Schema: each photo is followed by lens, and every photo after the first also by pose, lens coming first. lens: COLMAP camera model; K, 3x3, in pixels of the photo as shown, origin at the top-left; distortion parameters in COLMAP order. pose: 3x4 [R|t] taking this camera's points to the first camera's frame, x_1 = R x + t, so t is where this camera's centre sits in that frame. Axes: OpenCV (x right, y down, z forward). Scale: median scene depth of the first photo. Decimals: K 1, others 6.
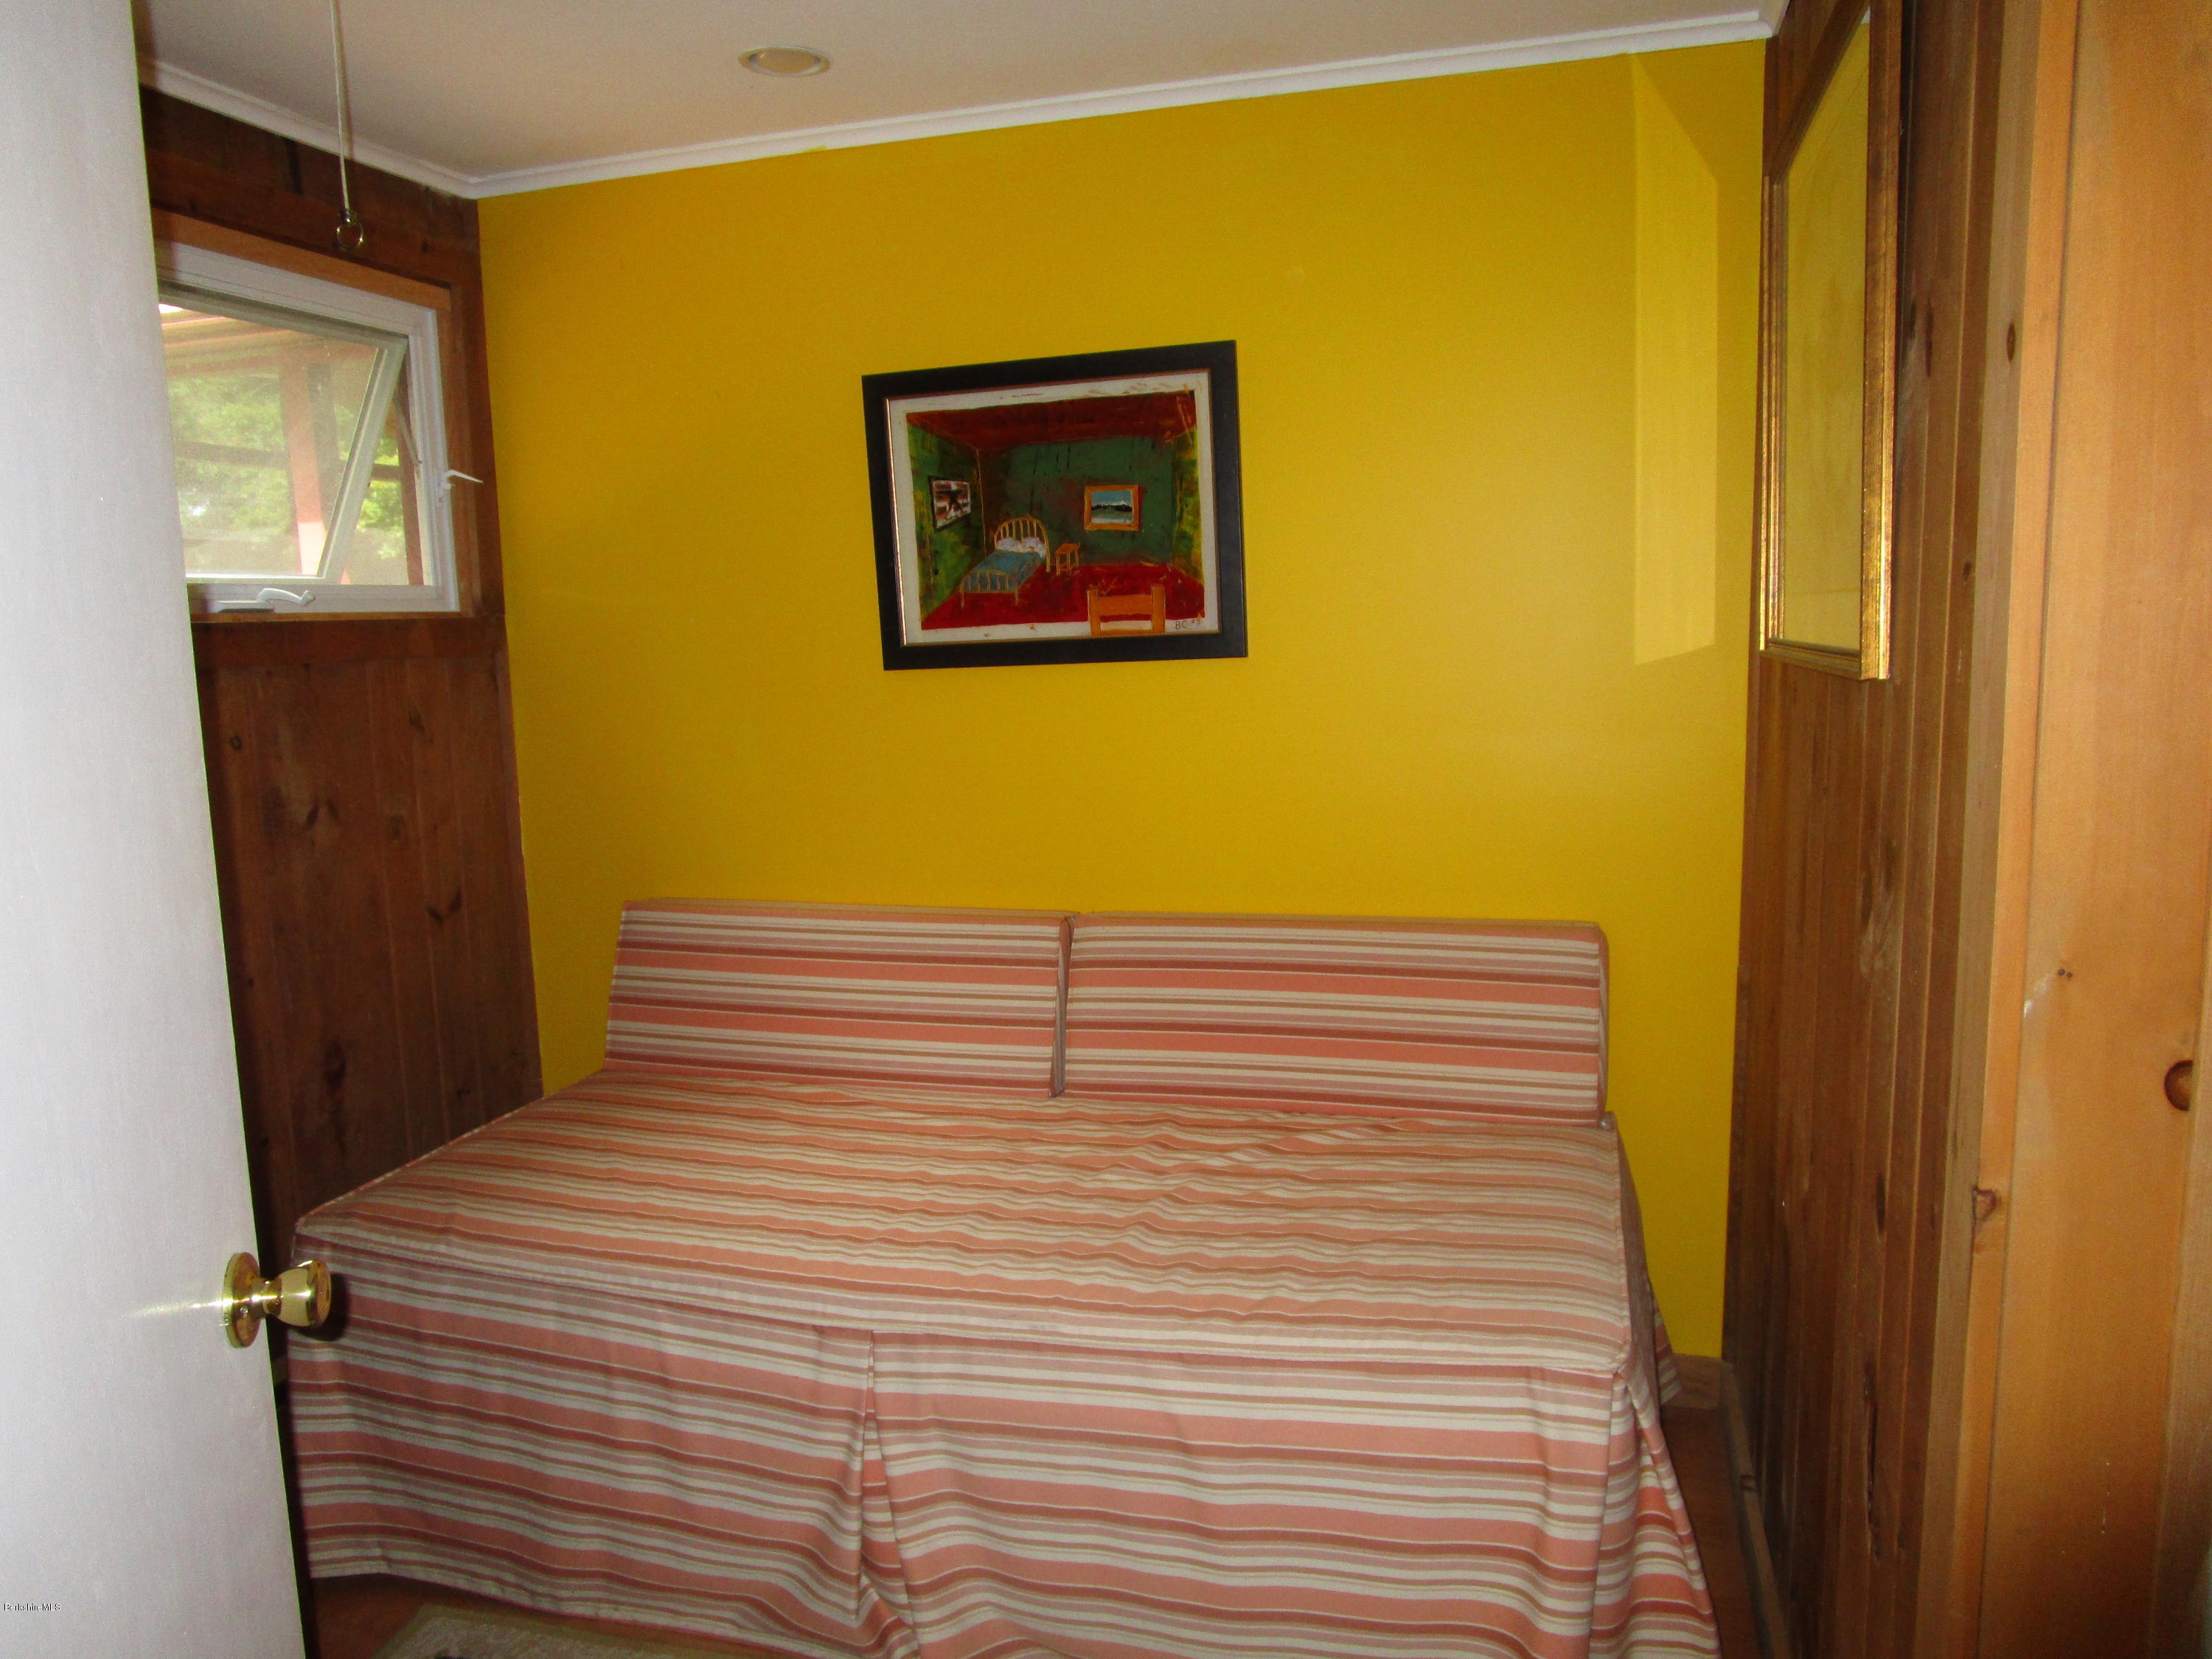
lens RADIAL K [[1601.2, 0, 1094.0], [0, 1601.2, 836.8], [0, 0, 1]] dist [-0.024469, 0.014839]
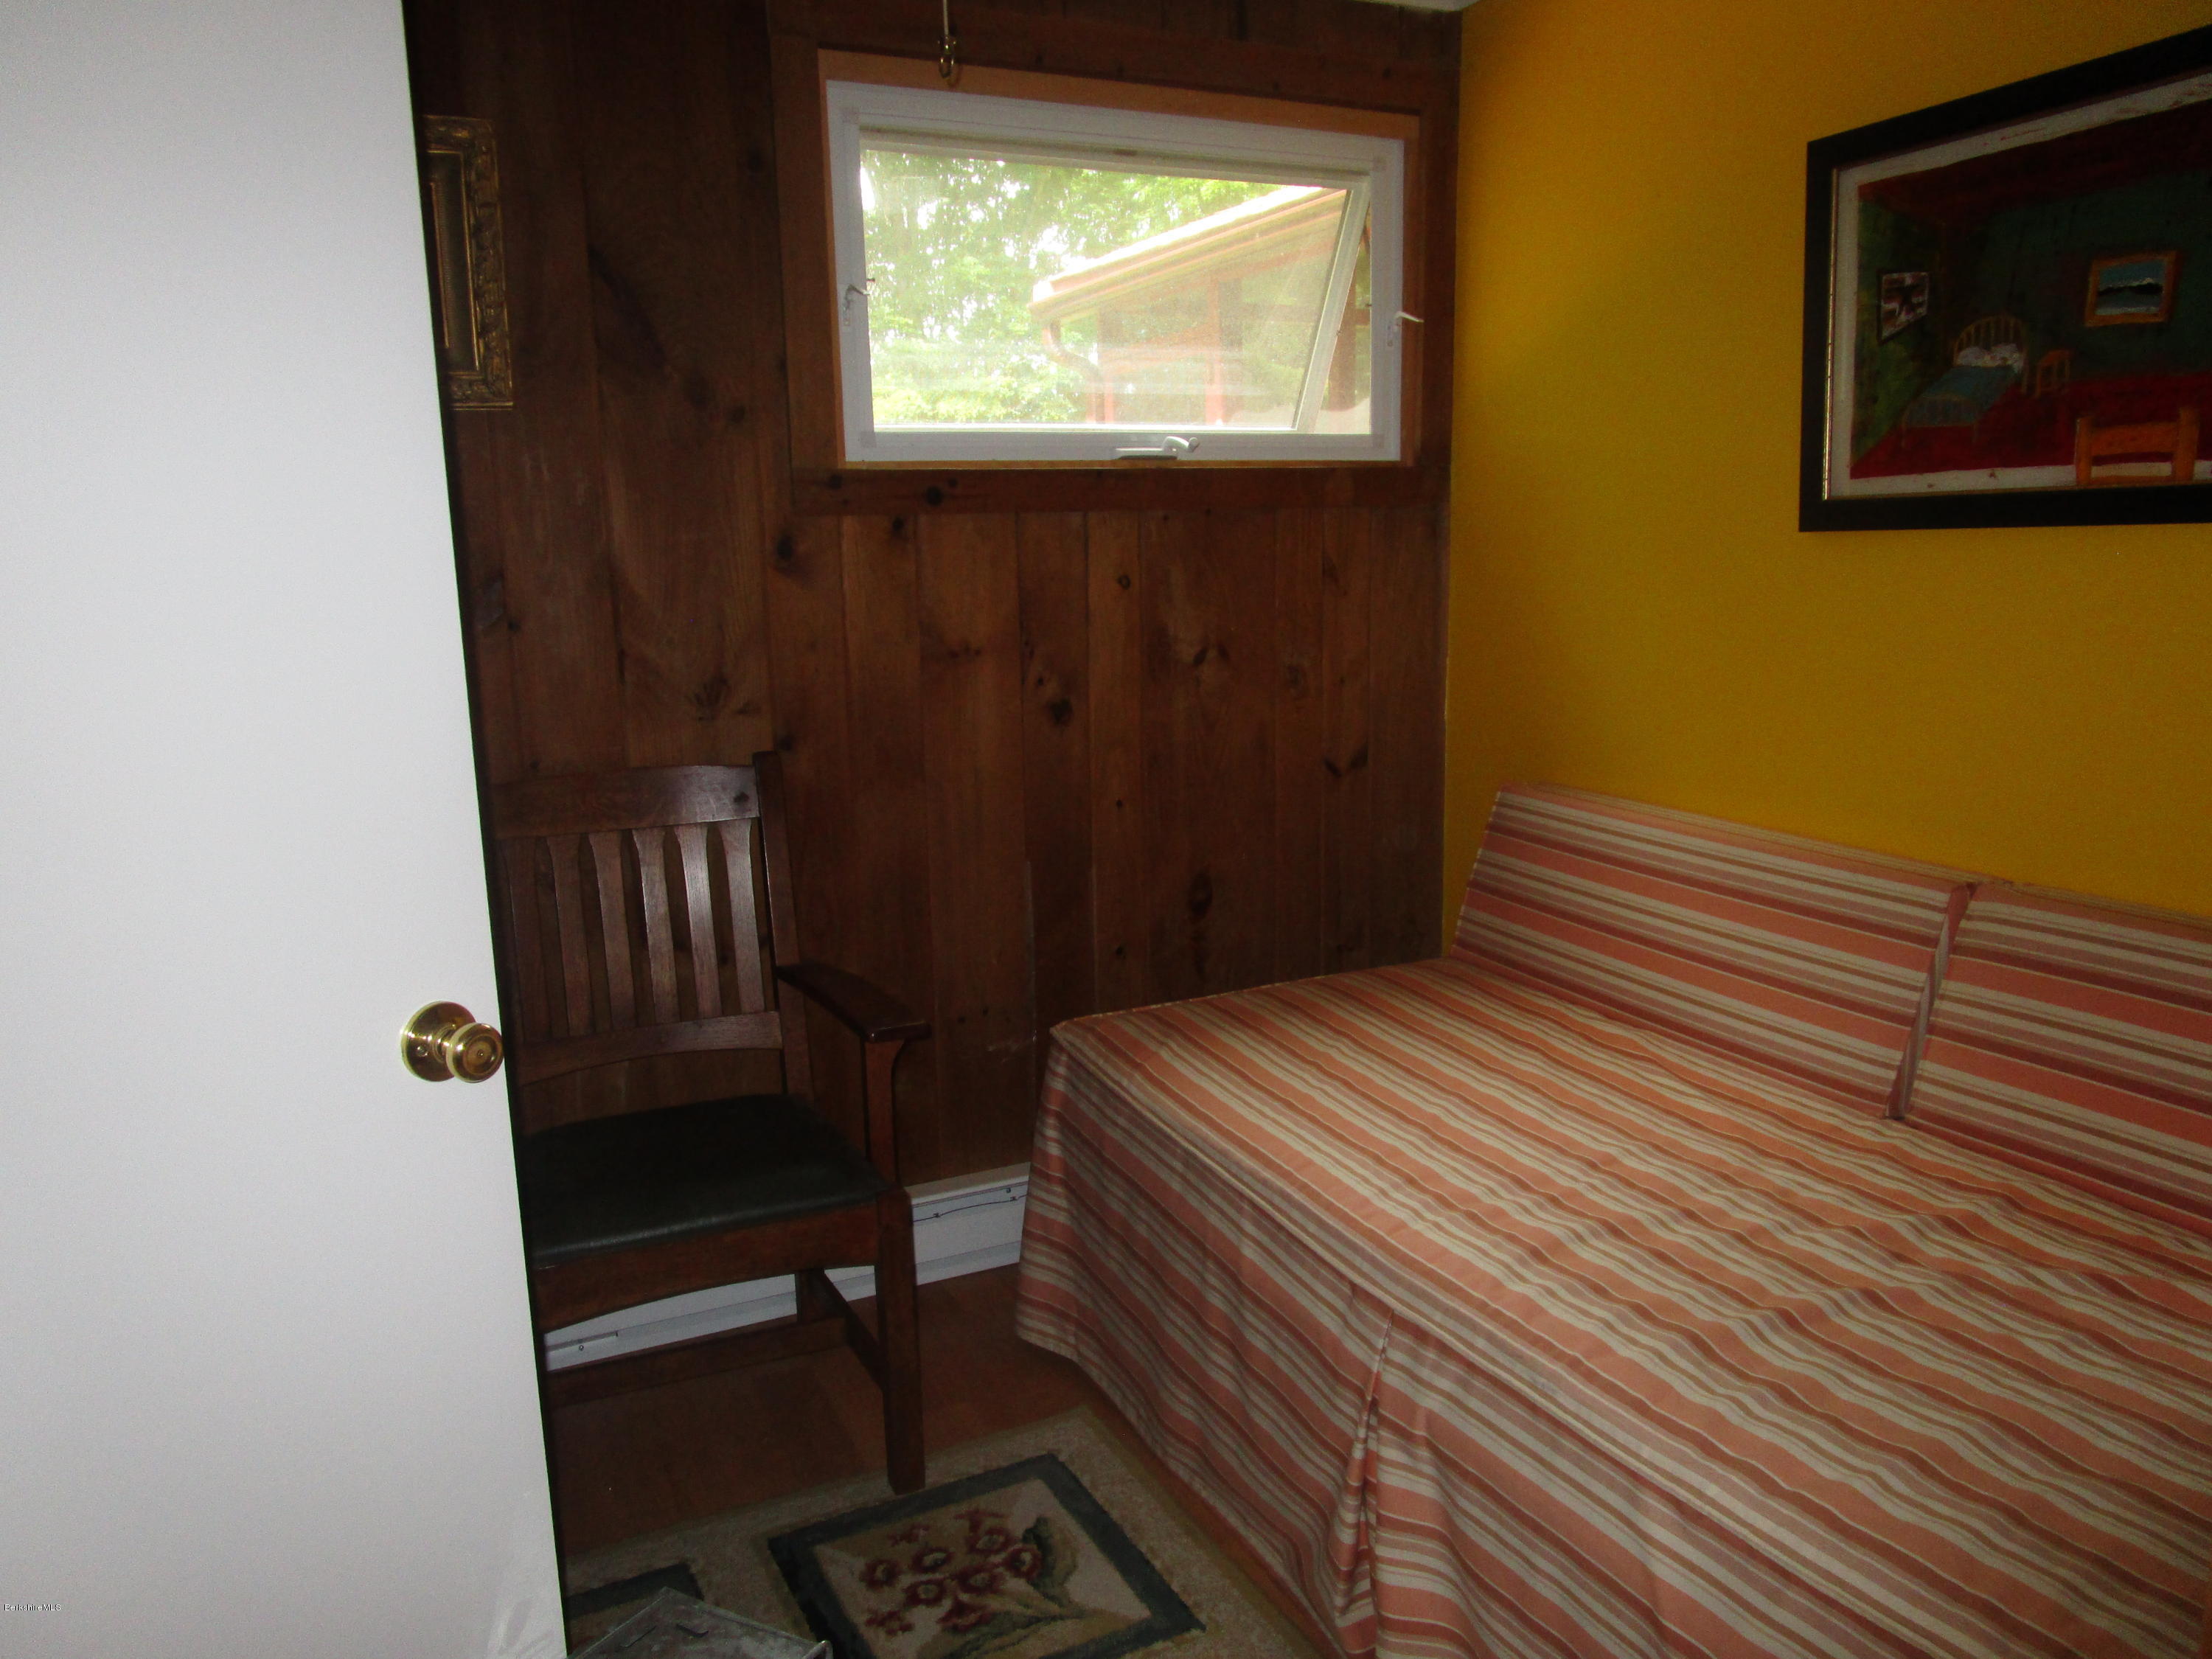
lens RADIAL K [[1601.2, 0, 1103.8], [0, 1601.2, 831.9], [0, 0, 1]] dist [-0.024469, 0.014839]
pose [[0.662980, 0.157401, -0.731904, 0.247700], [-0.103269, 0.987530, 0.118831, -0.017284], [0.741480, -0.003199, 0.670967, 0.238443]]
